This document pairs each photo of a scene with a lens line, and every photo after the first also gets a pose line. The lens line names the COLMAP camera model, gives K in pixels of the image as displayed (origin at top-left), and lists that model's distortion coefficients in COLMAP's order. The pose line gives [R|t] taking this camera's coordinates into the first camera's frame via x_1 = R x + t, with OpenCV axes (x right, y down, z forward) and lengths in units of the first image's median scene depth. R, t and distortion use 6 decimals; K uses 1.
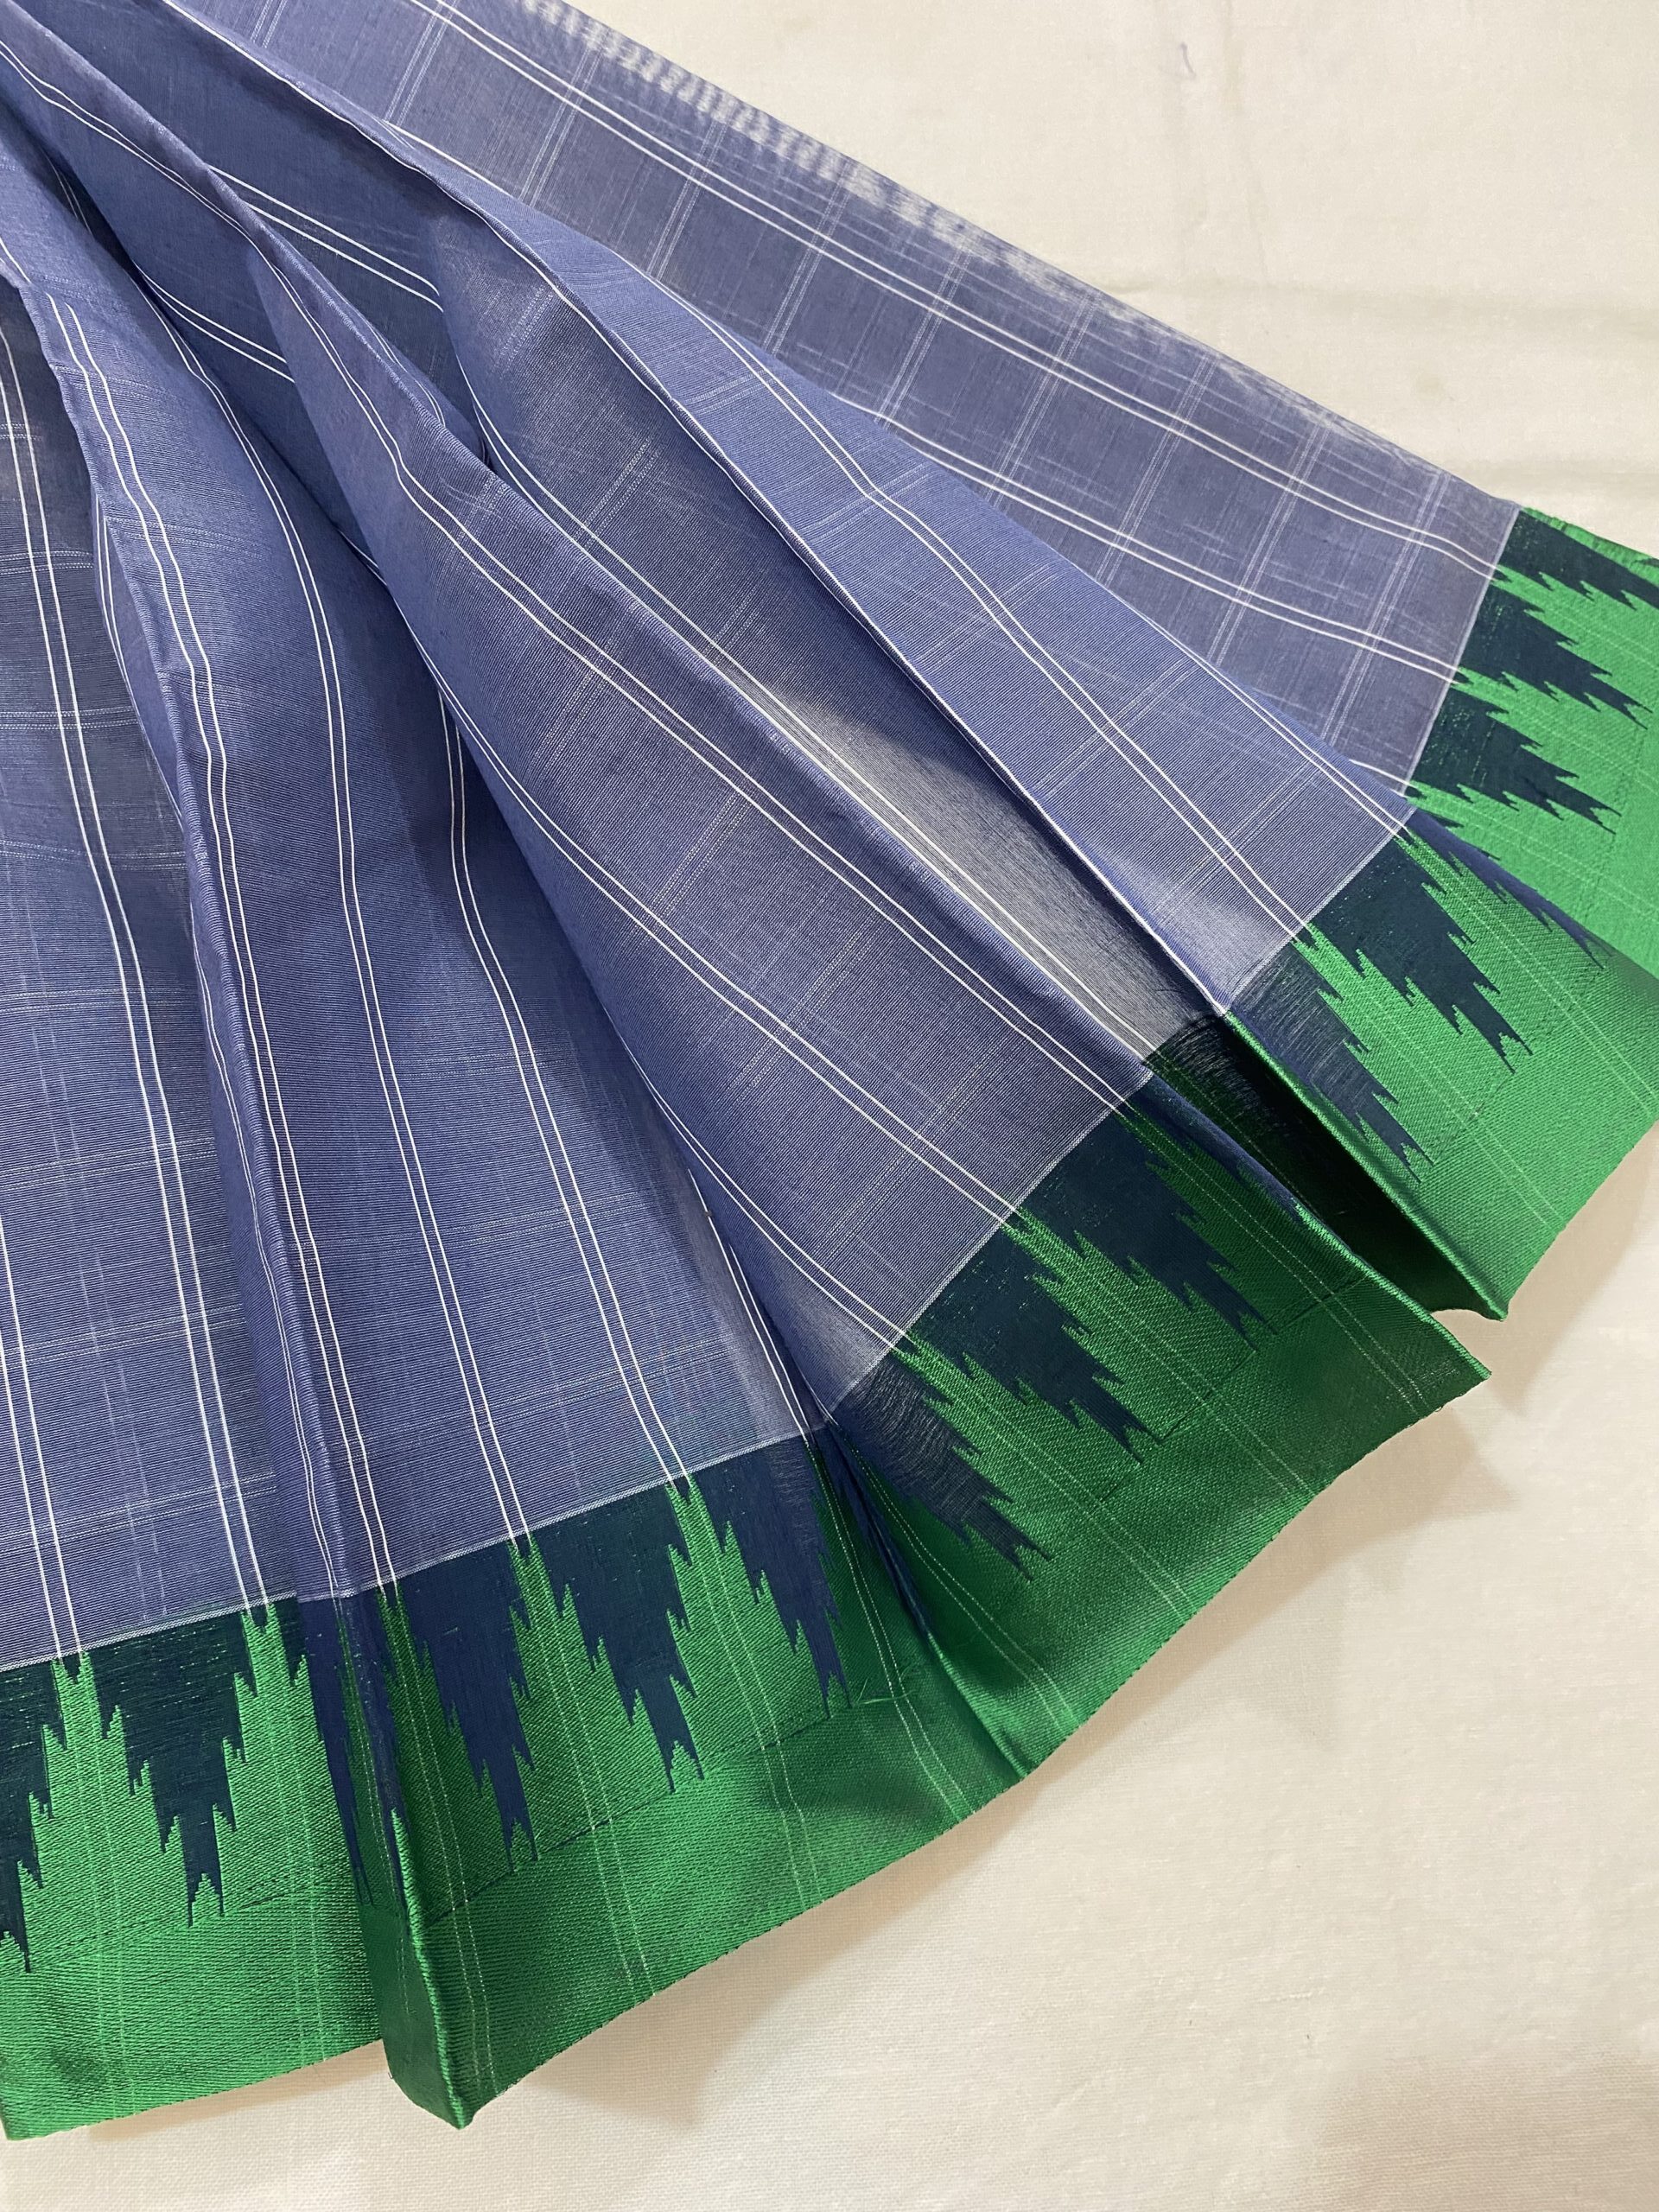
lens RADIAL K [[1835.4, 0, 816.0], [0, 1835.4, 1106.4], [0, 0, 1]] dist [-0.048415, 0.012300]
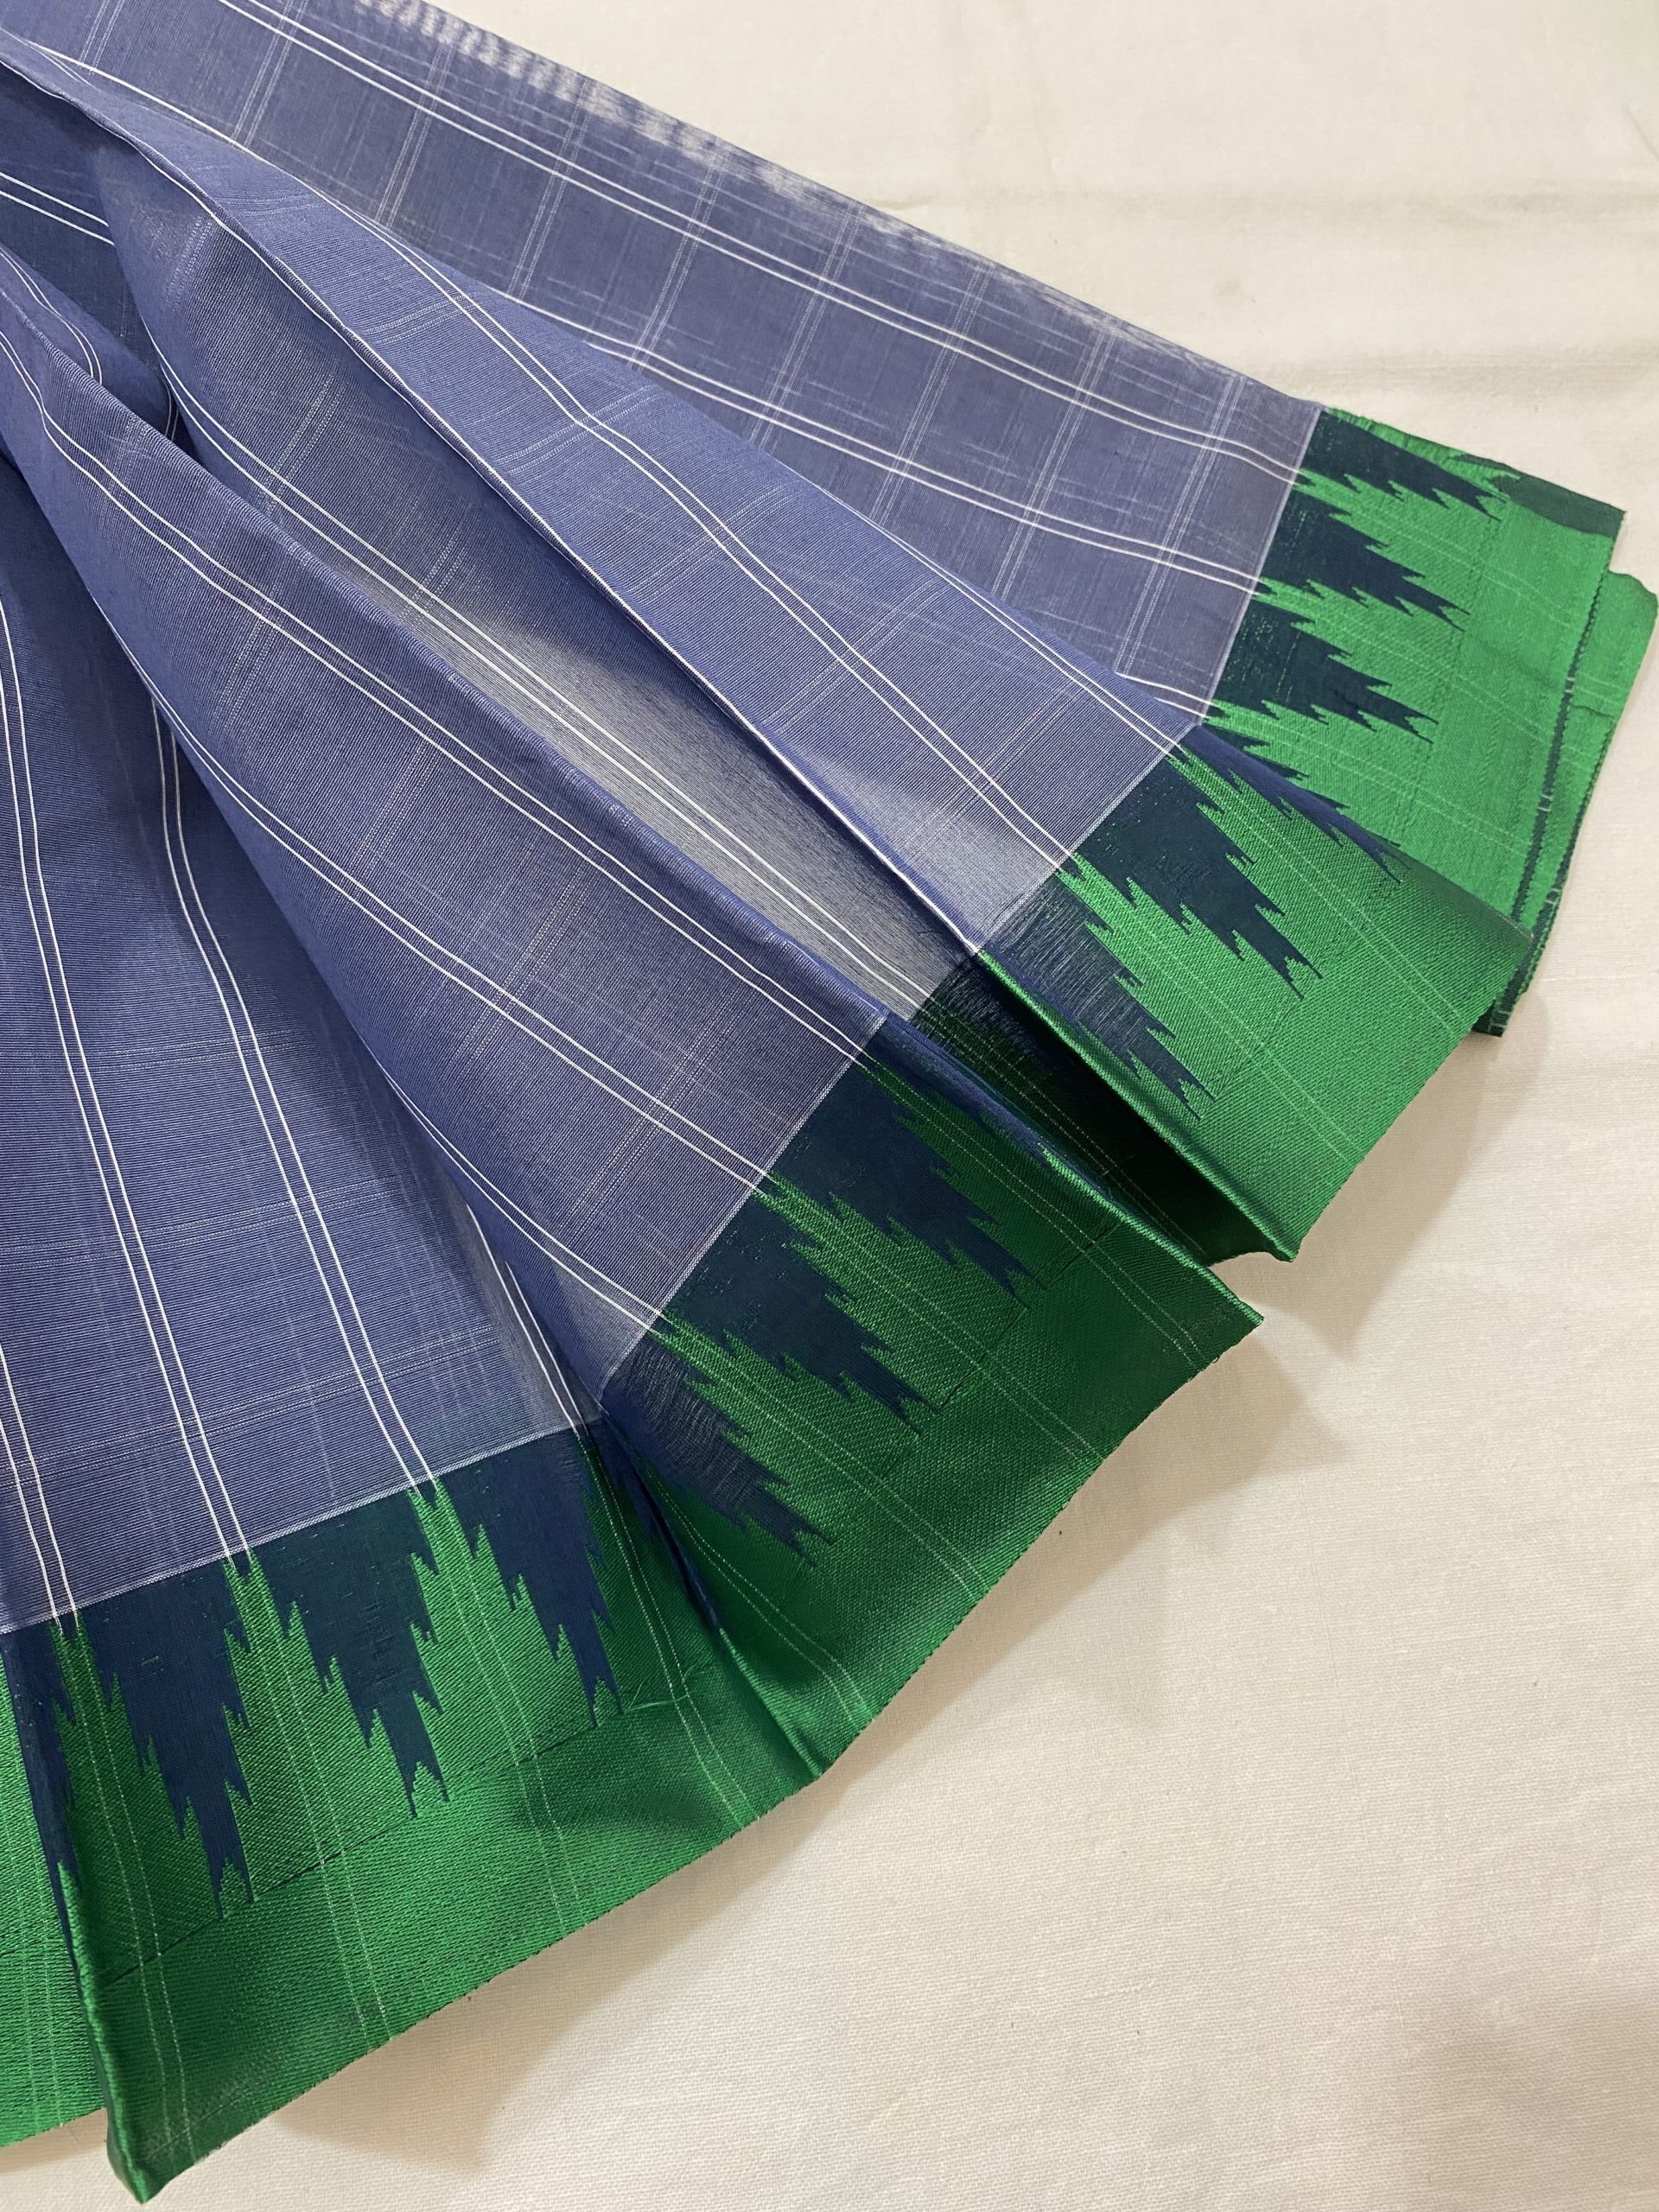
lens RADIAL K [[1836.5, 0, 829.5], [0, 1836.5, 1106.0], [0, 0, 1]] dist [-0.050370, 0.019395]
pose [[0.998200, -0.058857, 0.011518, 0.126782], [0.058749, 0.998228, 0.009469, 0.014291], [-0.012055, -0.008776, 0.999889, 0.061264]]
